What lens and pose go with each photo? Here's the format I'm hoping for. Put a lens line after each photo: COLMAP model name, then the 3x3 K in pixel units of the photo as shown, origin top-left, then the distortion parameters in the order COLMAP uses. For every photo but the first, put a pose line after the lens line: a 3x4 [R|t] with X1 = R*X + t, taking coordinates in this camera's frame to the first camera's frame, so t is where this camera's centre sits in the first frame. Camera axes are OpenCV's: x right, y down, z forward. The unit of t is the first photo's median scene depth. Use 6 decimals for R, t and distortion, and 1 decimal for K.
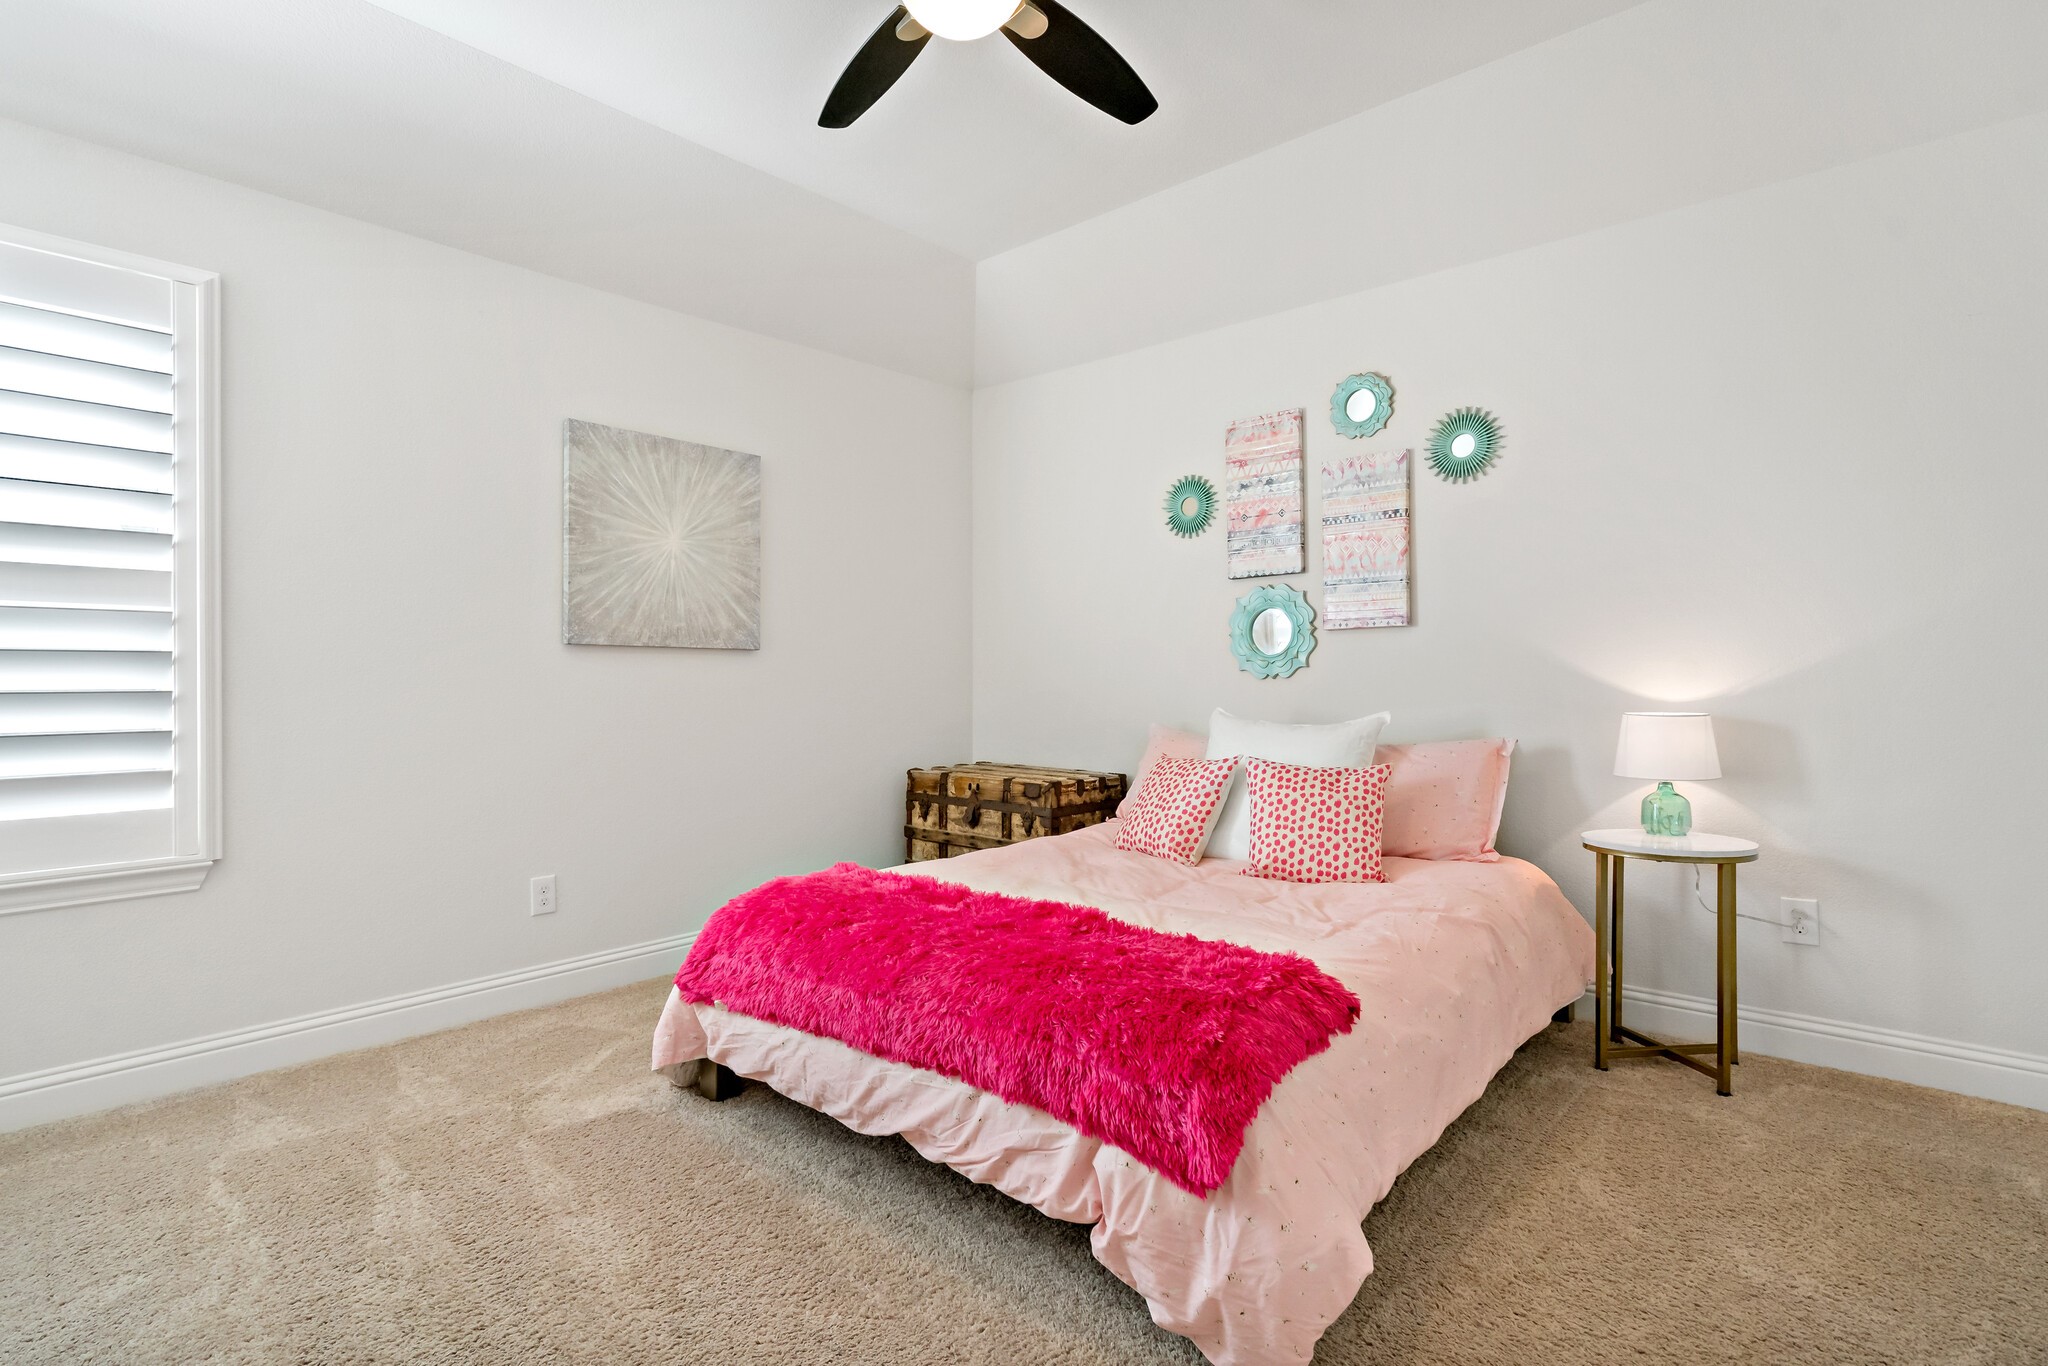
lens RADIAL K [[1013.5, 0, 1024.0], [0, 1013.5, 683.0], [0, 0, 1]] dist [-0.000475, -0.000209]
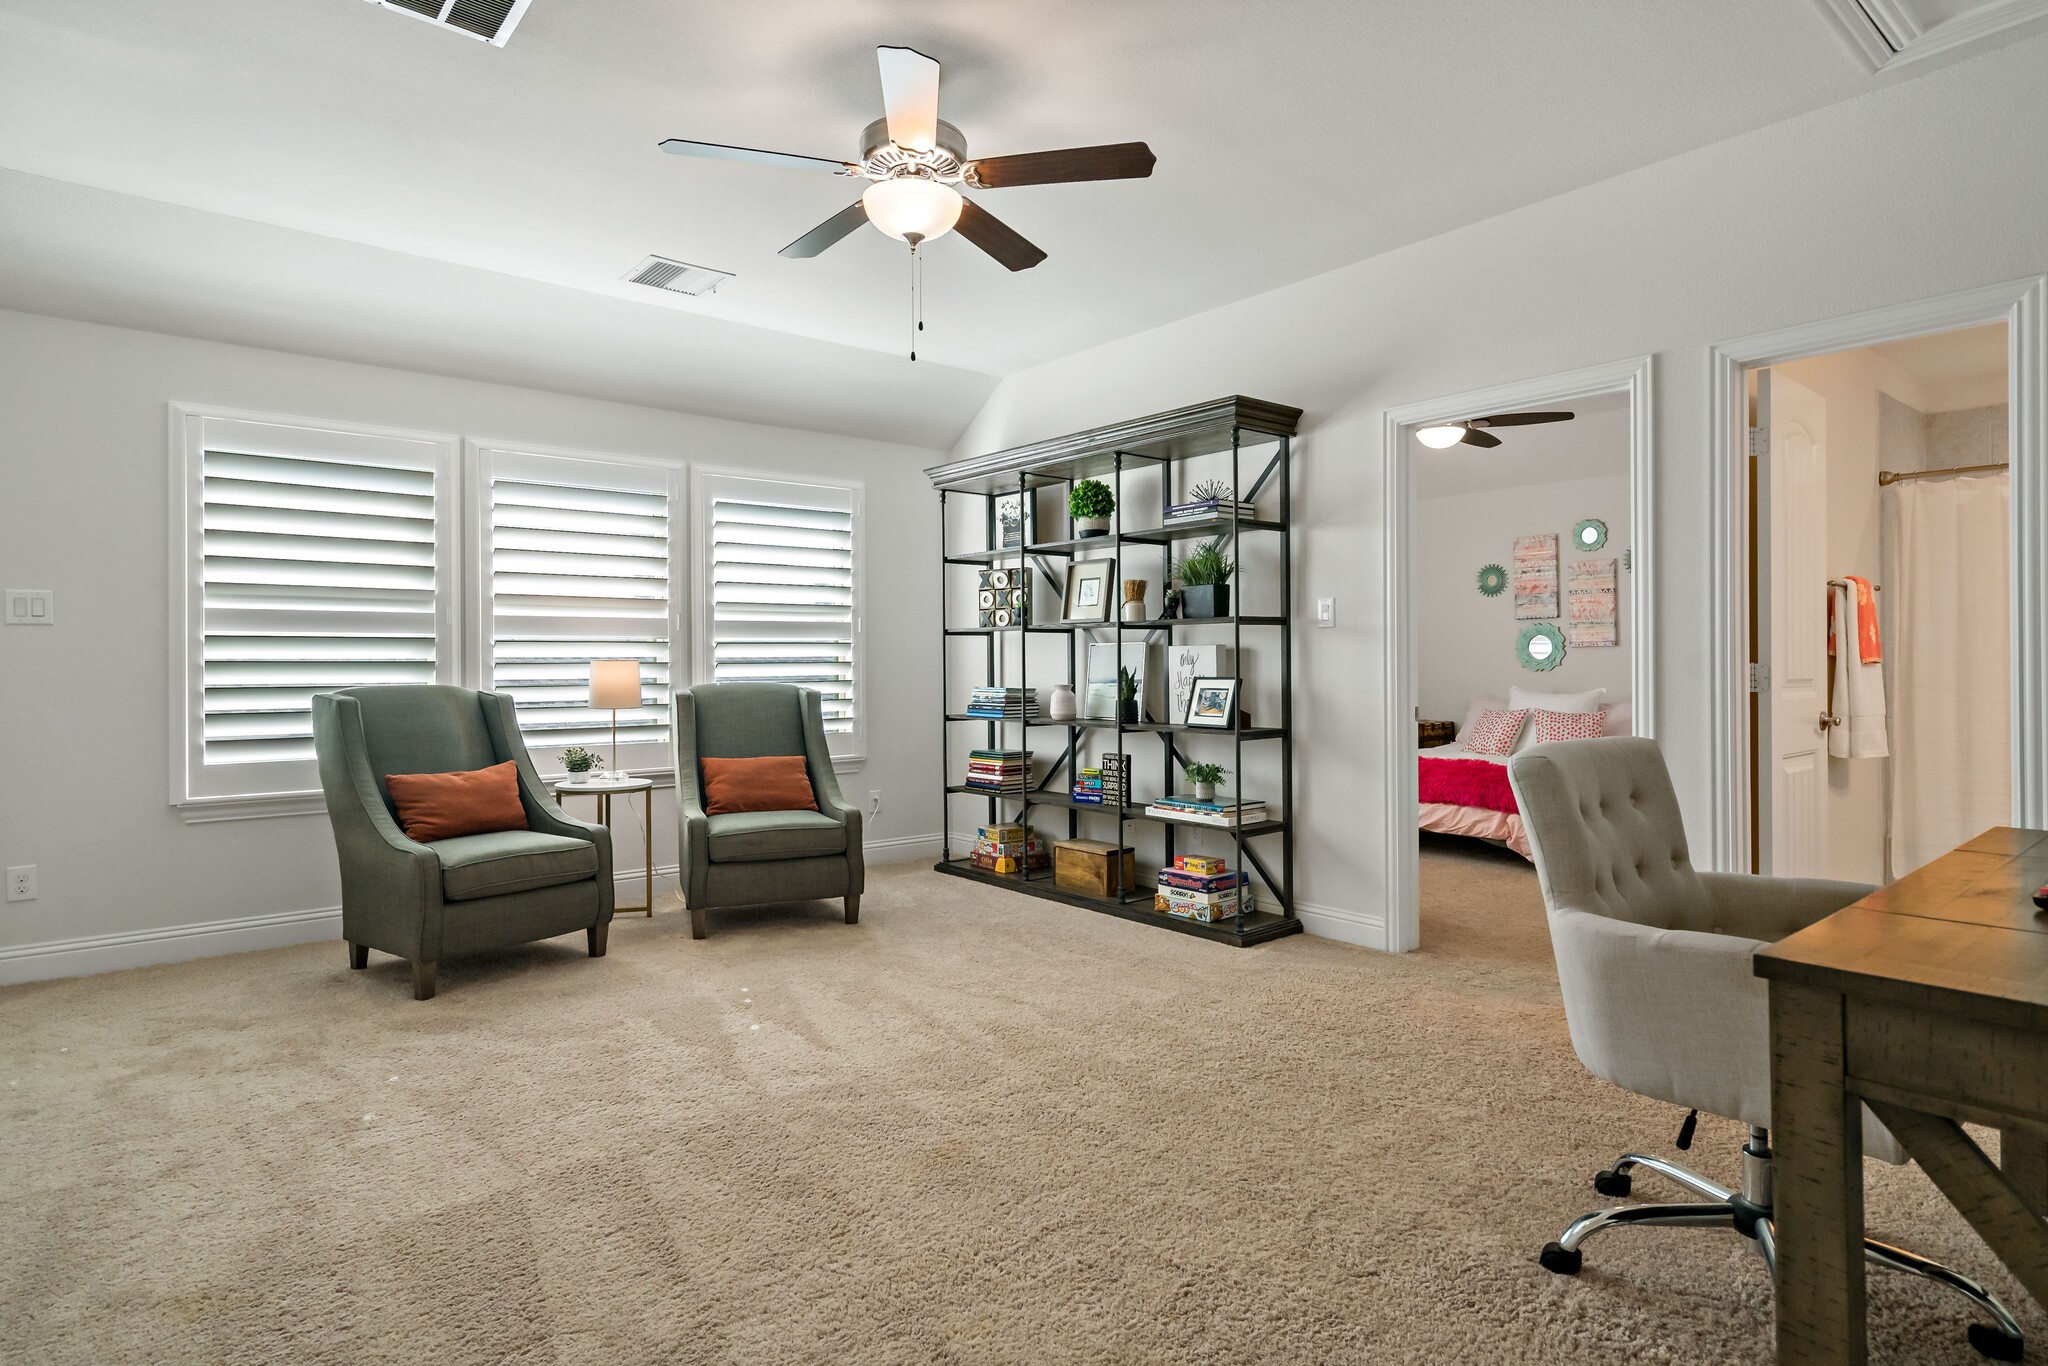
lens RADIAL K [[1056.3, 0, 1003.8], [0, 1056.3, 657.9], [0, 0, 1]] dist [-0.000081, 0.000073]
pose [[0.984075, -0.002346, -0.177736, -0.355004], [0.001109, 0.999974, -0.007059, -0.014480], [0.177748, 0.006749, 0.984053, -1.024332]]
